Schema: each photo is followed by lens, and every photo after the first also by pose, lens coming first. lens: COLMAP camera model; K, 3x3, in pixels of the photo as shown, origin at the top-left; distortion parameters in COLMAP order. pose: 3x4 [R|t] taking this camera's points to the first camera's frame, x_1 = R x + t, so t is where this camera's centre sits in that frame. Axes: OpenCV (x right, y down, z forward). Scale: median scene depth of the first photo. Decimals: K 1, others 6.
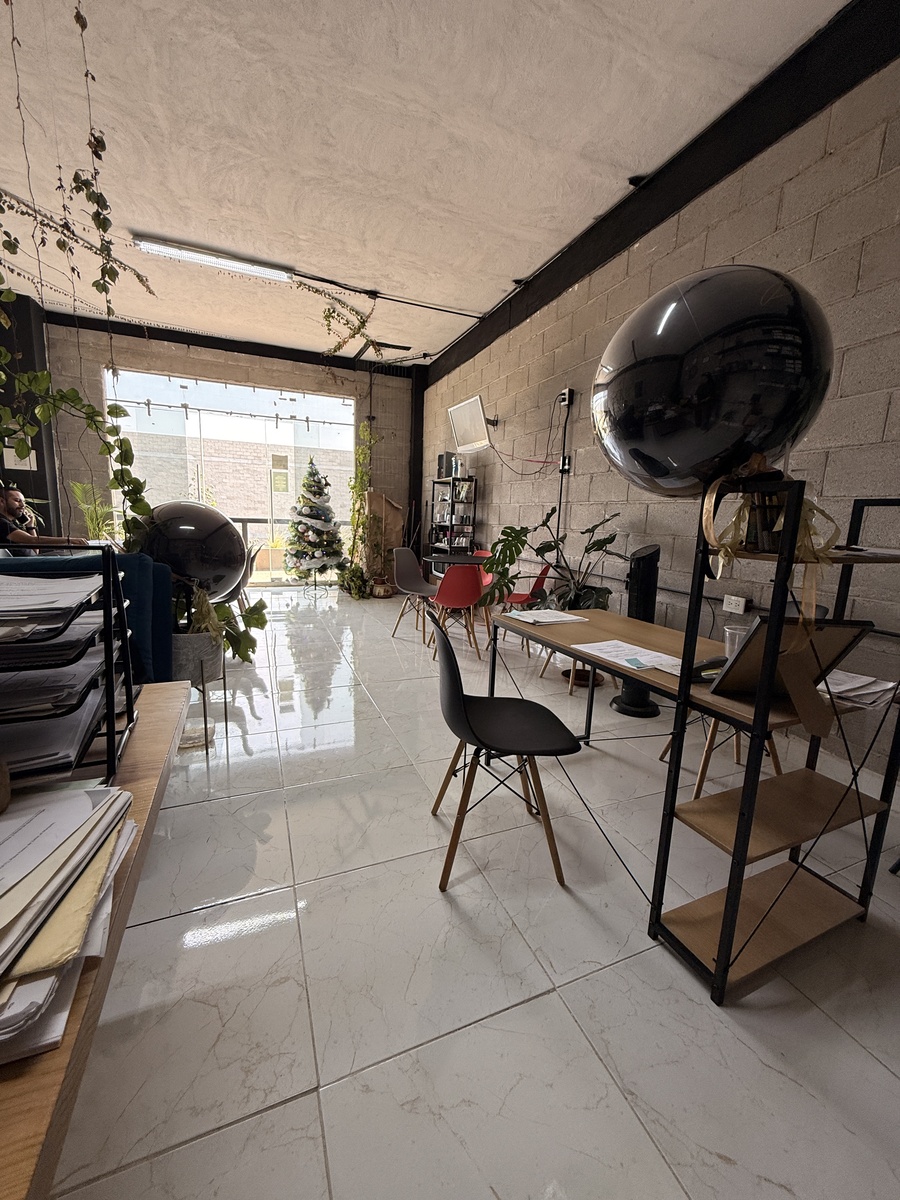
lens RADIAL K [[478.1, 0, 449.5], [0, 478.1, 596.7], [0, 0, 1]] dist [-0.000305, -0.000001]
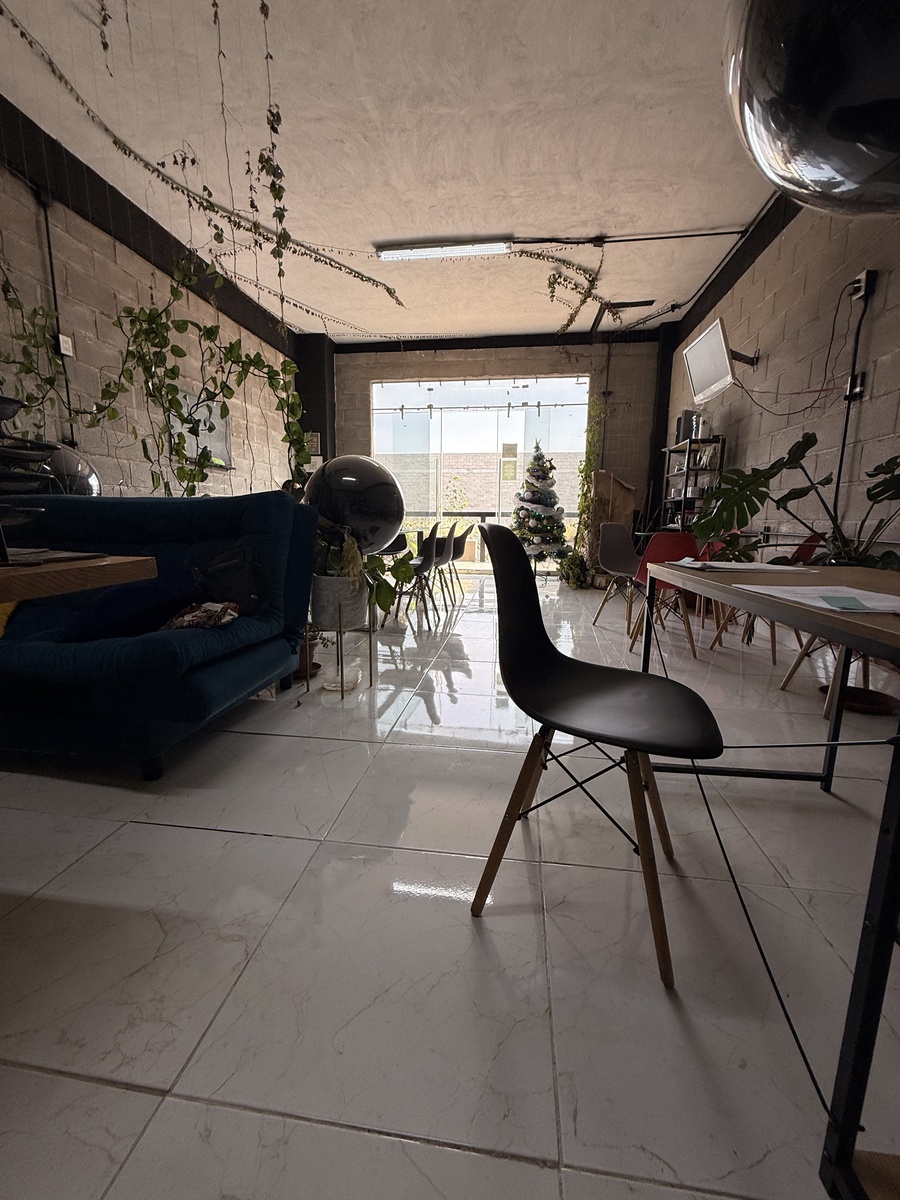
lens RADIAL K [[478.1, 0, 449.5], [0, 478.1, 596.7], [0, 0, 1]] dist [-0.000305, -0.000001]
pose [[0.861791, 0.054673, -0.504309, 0.076122], [-0.063260, 0.997997, 0.000091, 0.041691], [0.503304, 0.031824, 0.863523, 0.098785]]
